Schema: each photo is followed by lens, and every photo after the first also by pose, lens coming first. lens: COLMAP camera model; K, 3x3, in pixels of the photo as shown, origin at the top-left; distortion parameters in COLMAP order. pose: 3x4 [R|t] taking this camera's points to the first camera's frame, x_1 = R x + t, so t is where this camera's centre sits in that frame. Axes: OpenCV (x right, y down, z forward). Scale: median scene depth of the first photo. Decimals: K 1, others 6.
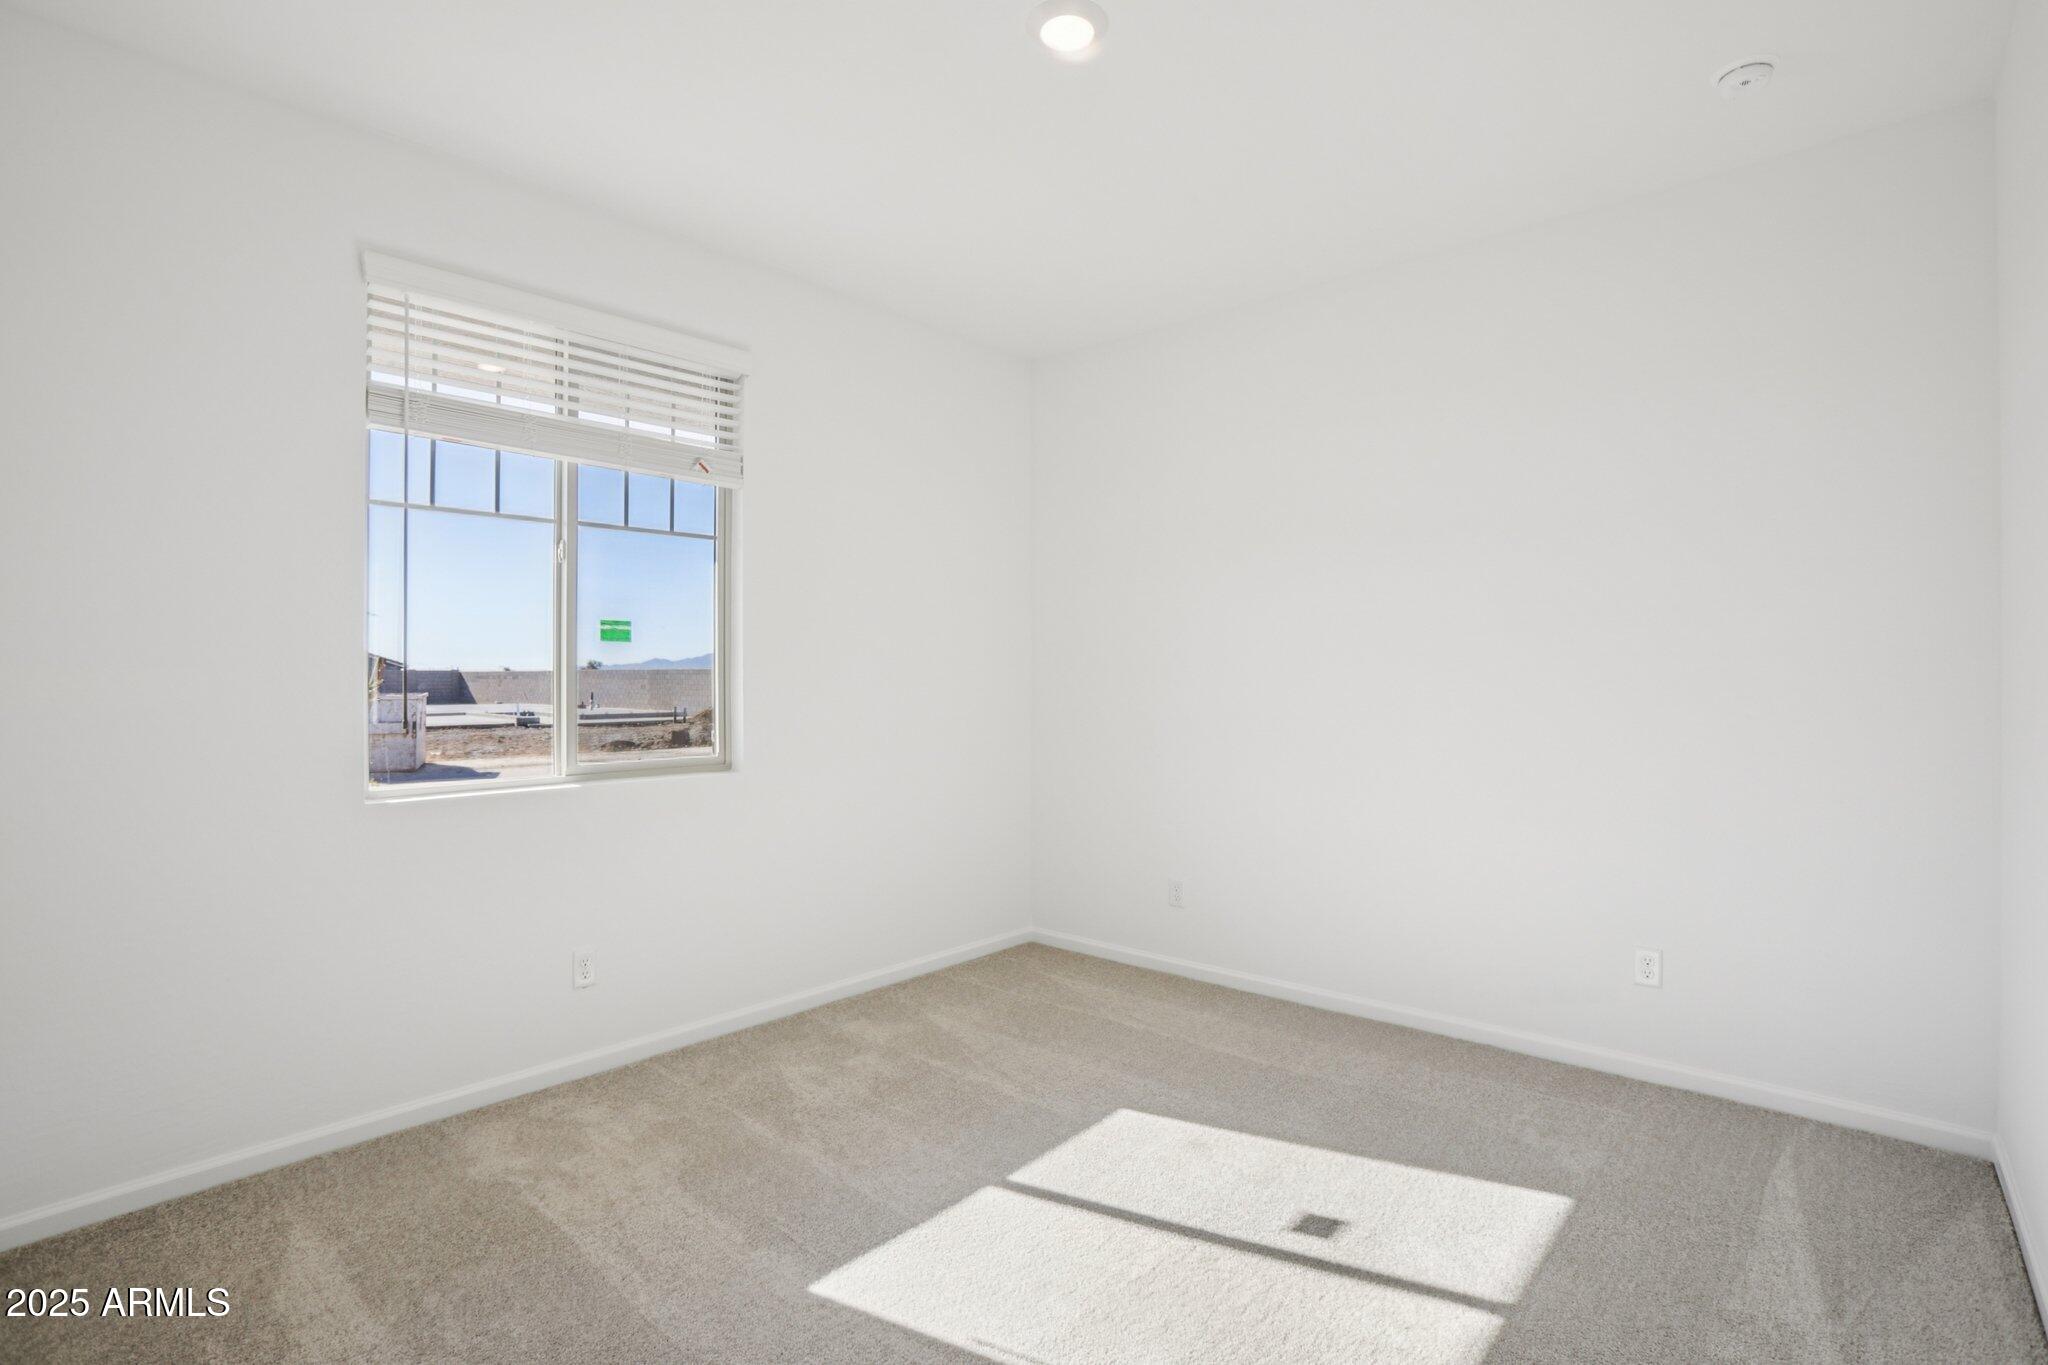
lens RADIAL K [[948.9, 0, 1020.7], [0, 948.9, 681.4], [0, 0, 1]] dist [-0.056204, 0.019750]
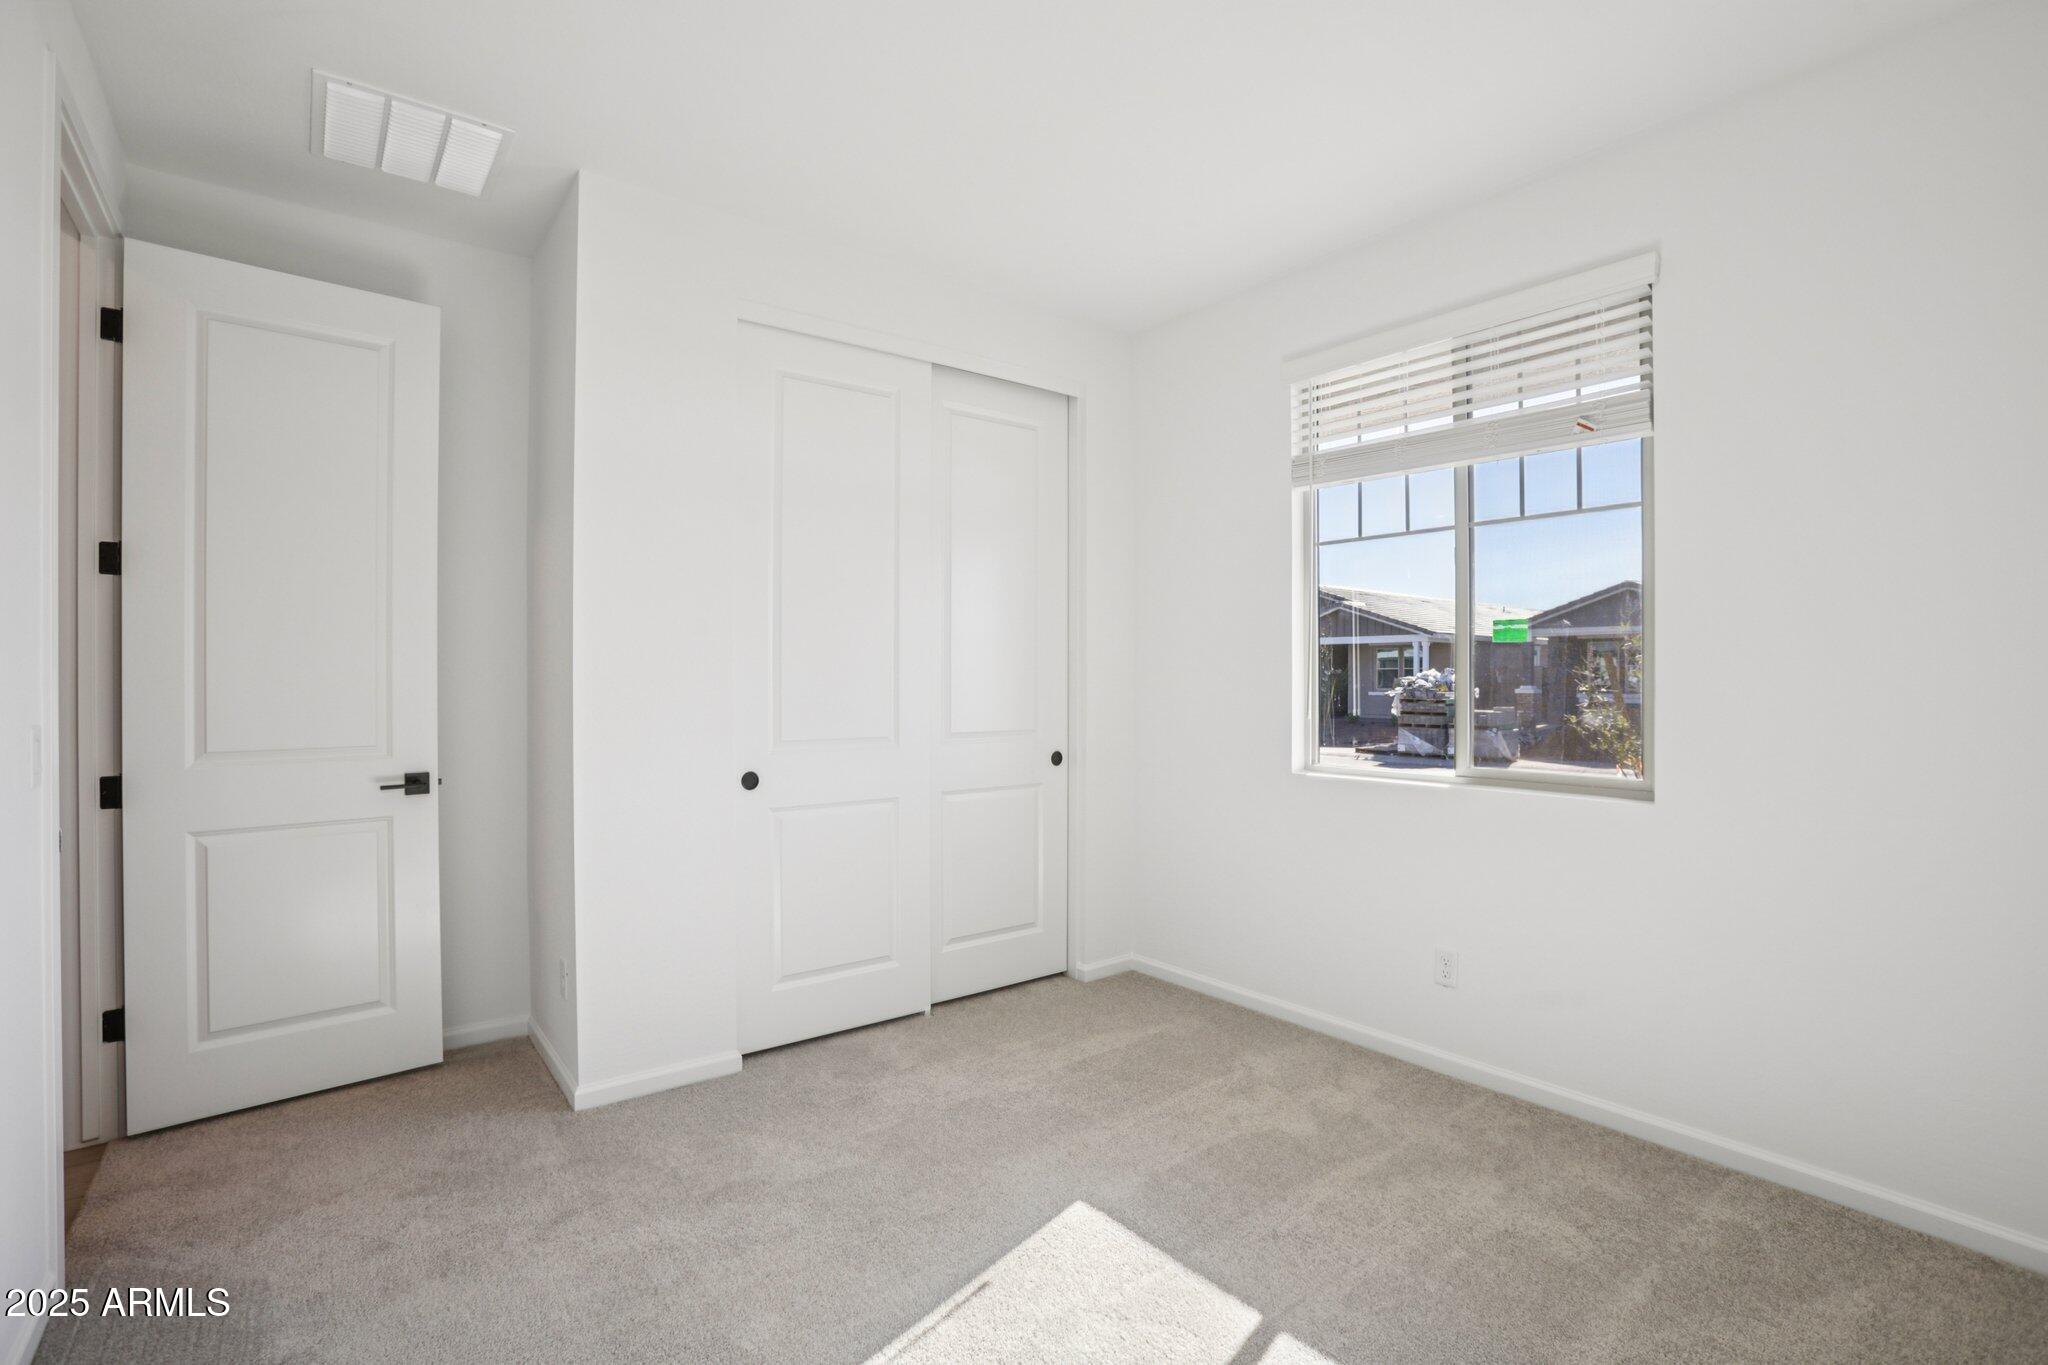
lens RADIAL K [[948.9, 0, 1022.3], [0, 948.9, 675.6], [0, 0, 1]] dist [-0.056204, 0.019750]
pose [[-0.154375, 0.009419, -0.987967, 0.591757], [-0.001807, 0.999950, 0.009815, -0.017781], [0.988011, 0.003300, -0.154350, 0.689677]]
